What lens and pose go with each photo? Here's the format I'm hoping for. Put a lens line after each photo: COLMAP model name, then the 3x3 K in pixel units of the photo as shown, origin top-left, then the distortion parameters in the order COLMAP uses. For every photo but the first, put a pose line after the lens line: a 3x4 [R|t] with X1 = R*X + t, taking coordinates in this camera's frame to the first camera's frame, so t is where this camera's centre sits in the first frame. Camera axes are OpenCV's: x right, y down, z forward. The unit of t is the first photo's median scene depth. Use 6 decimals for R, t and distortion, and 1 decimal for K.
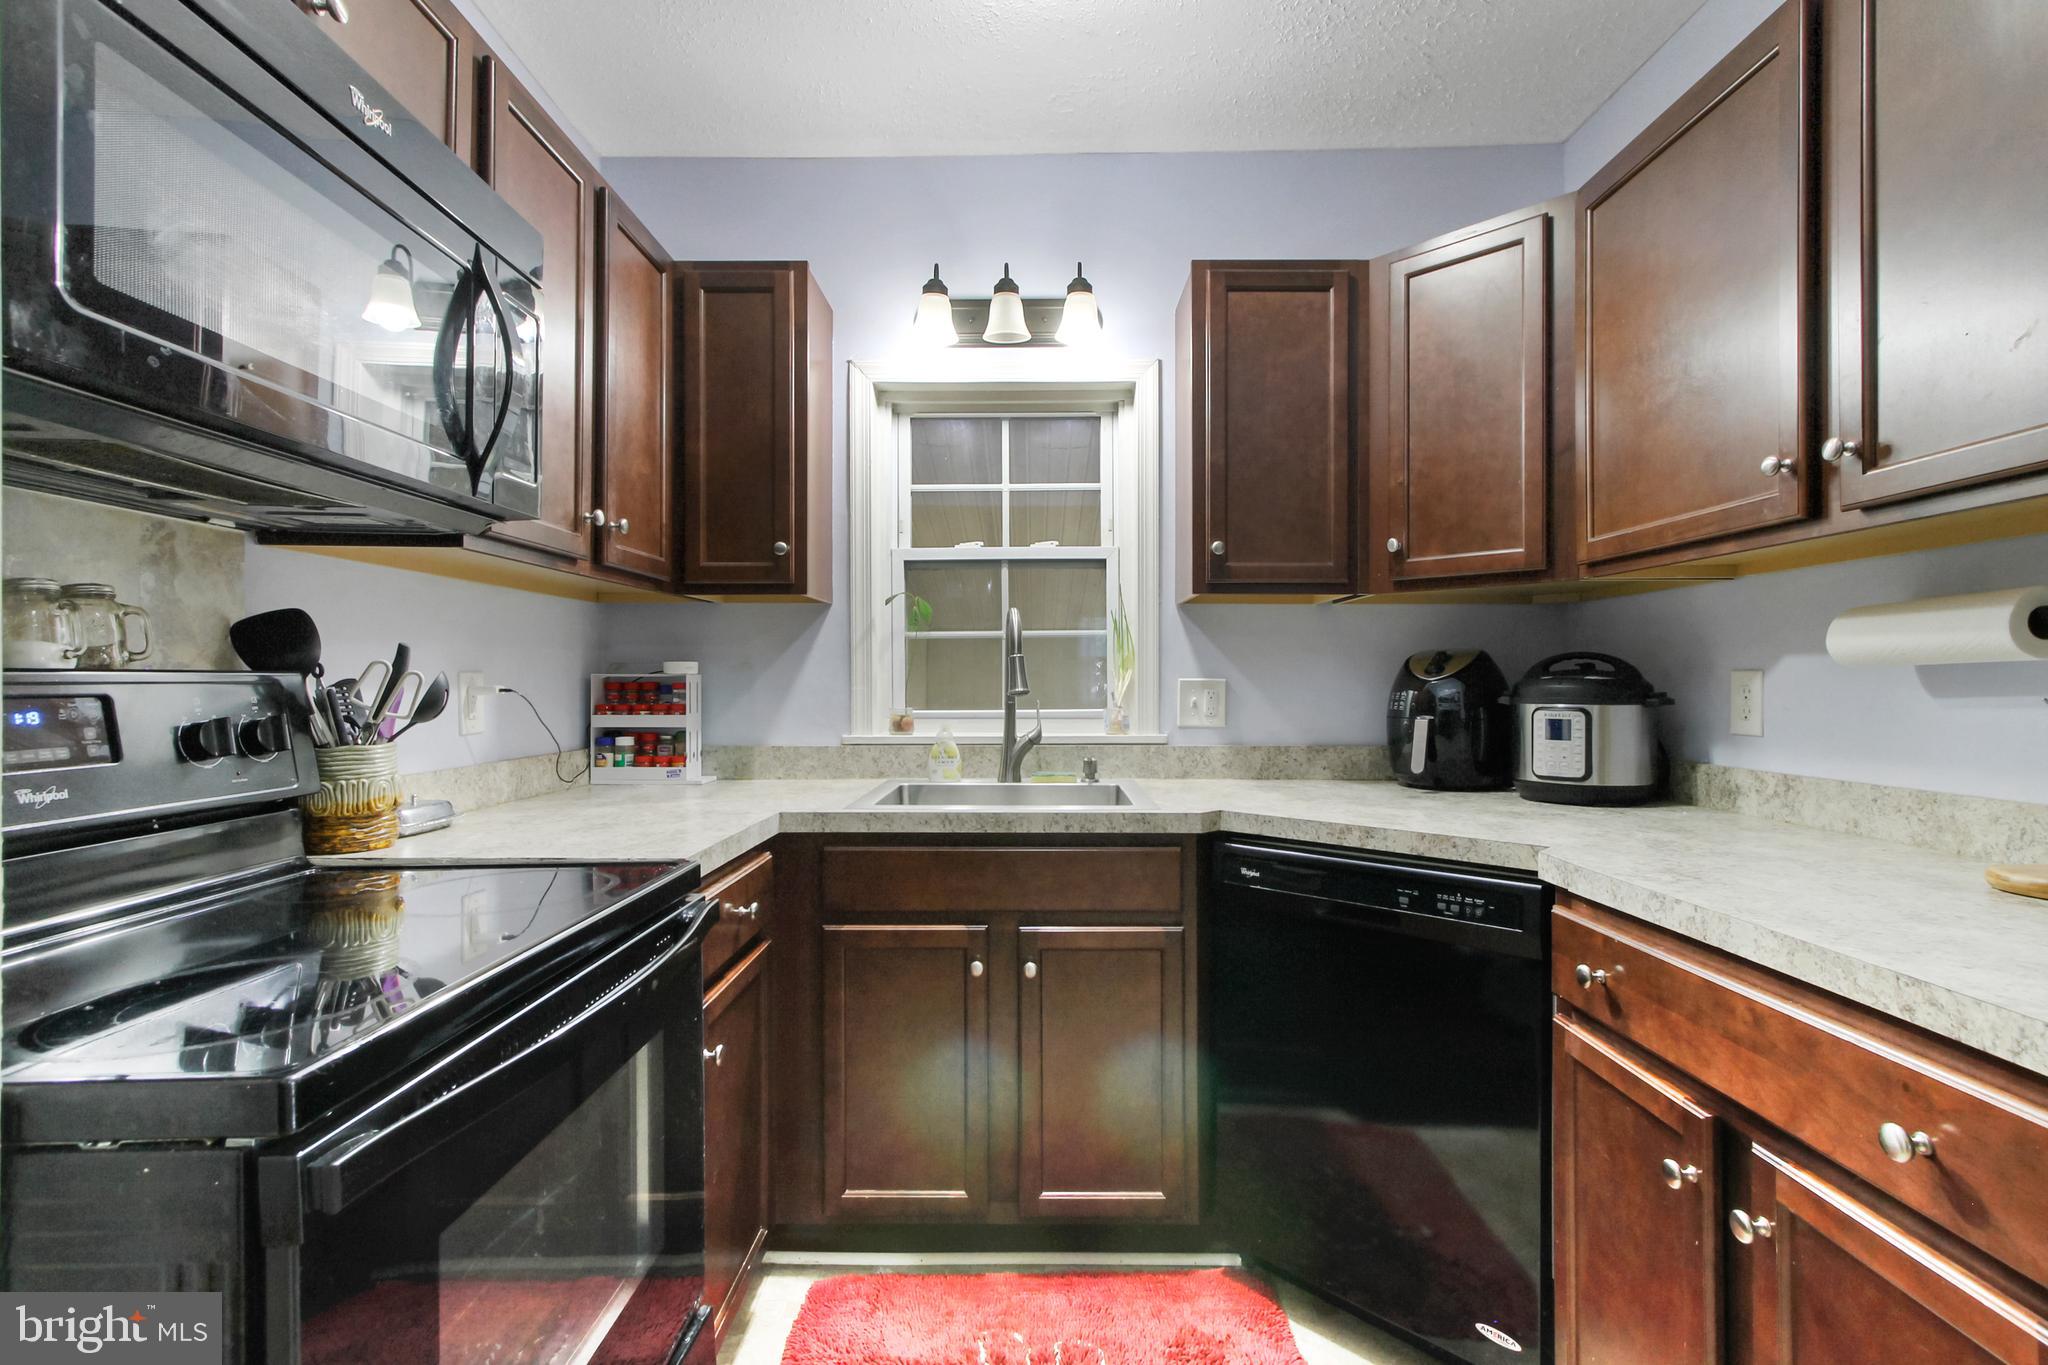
lens RADIAL K [[969.7, 0, 1037.0], [0, 969.7, 684.9], [0, 0, 1]] dist [0.004122, 0.000704]
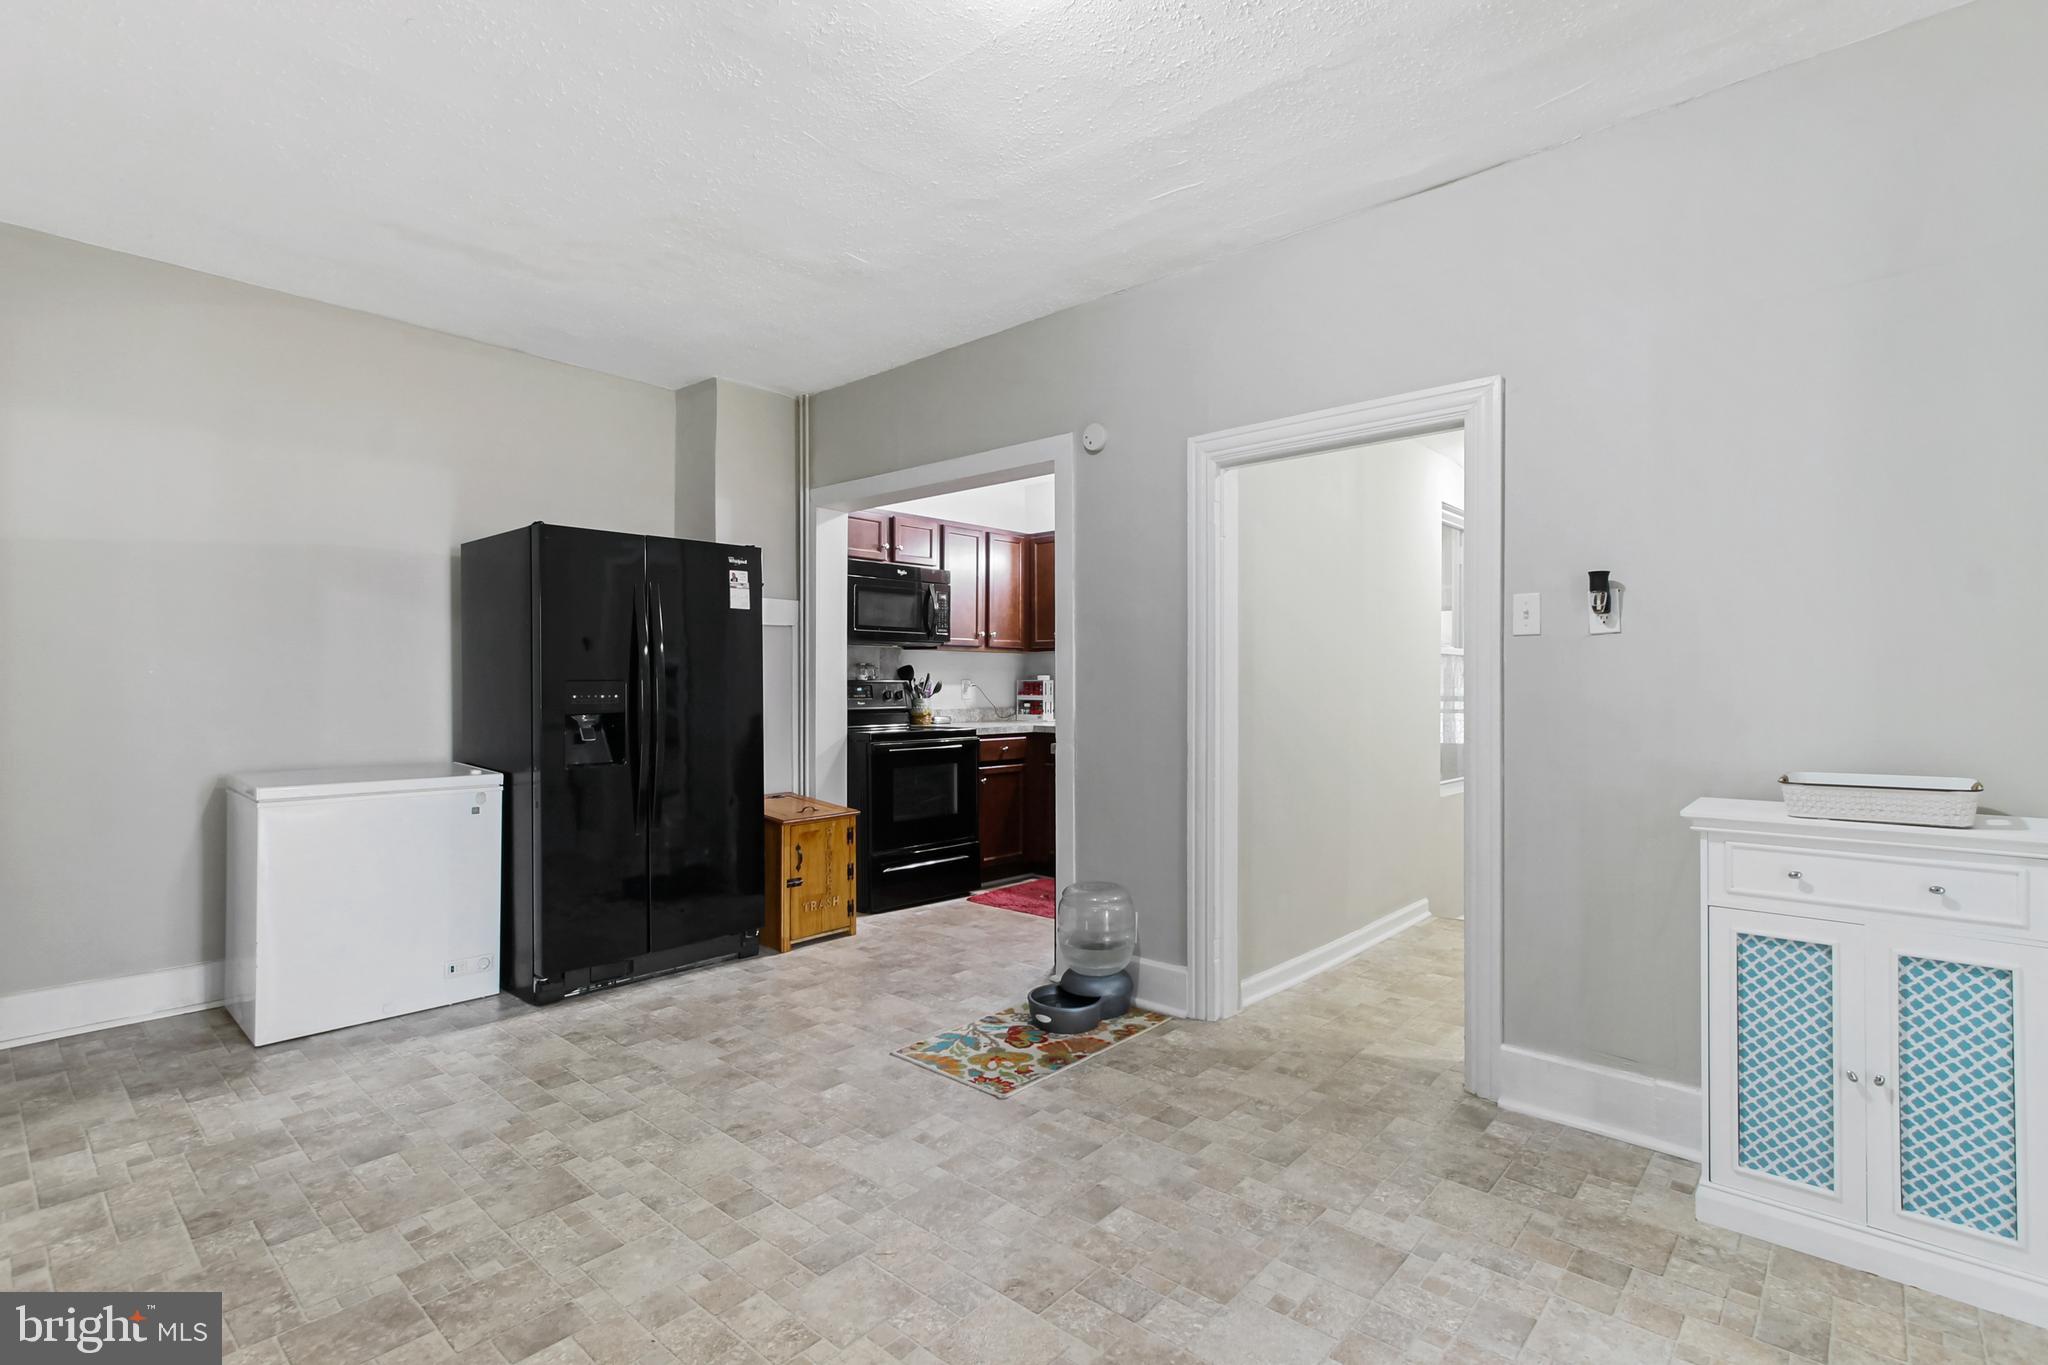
lens RADIAL K [[948.4, 0, 1030.4], [0, 948.4, 706.1], [0, 0, 1]] dist [-0.003161, 0.009047]
pose [[0.746388, 0.014697, -0.665349, 1.480210], [-0.001594, 0.999793, 0.020296, 0.007851], [0.665509, -0.014088, 0.746256, -1.071775]]
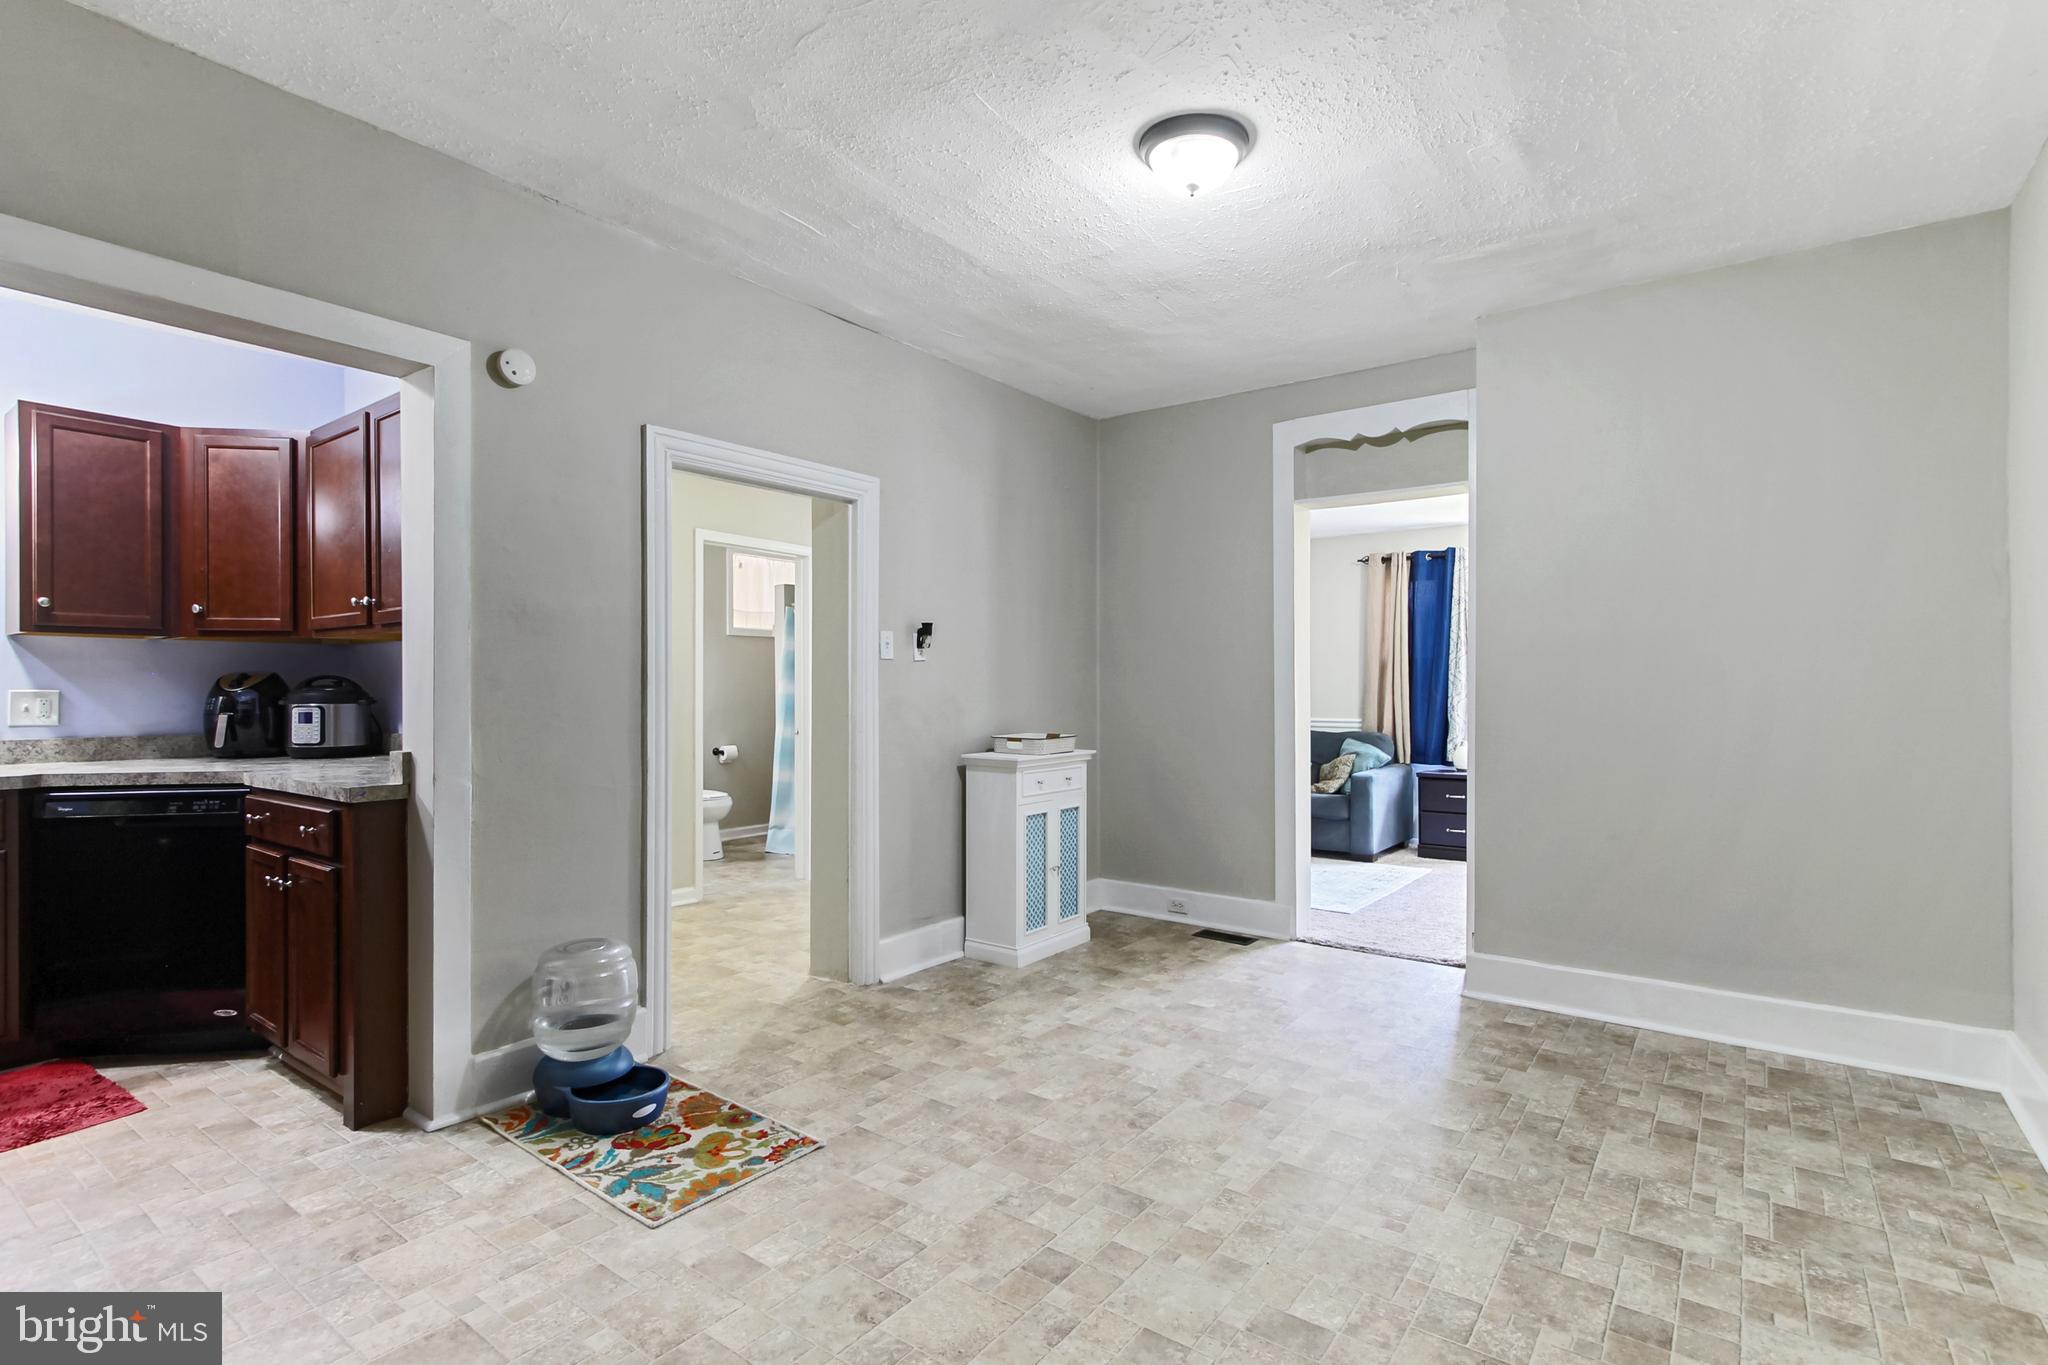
lens RADIAL K [[969.7, 0, 1037.0], [0, 969.7, 684.9], [0, 0, 1]] dist [0.004122, 0.000704]
pose [[0.598823, 0.002428, 0.800878, -0.095118], [0.006380, 0.999949, -0.007802, 0.006755], [-0.800856, 0.009782, 0.598777, -1.082288]]
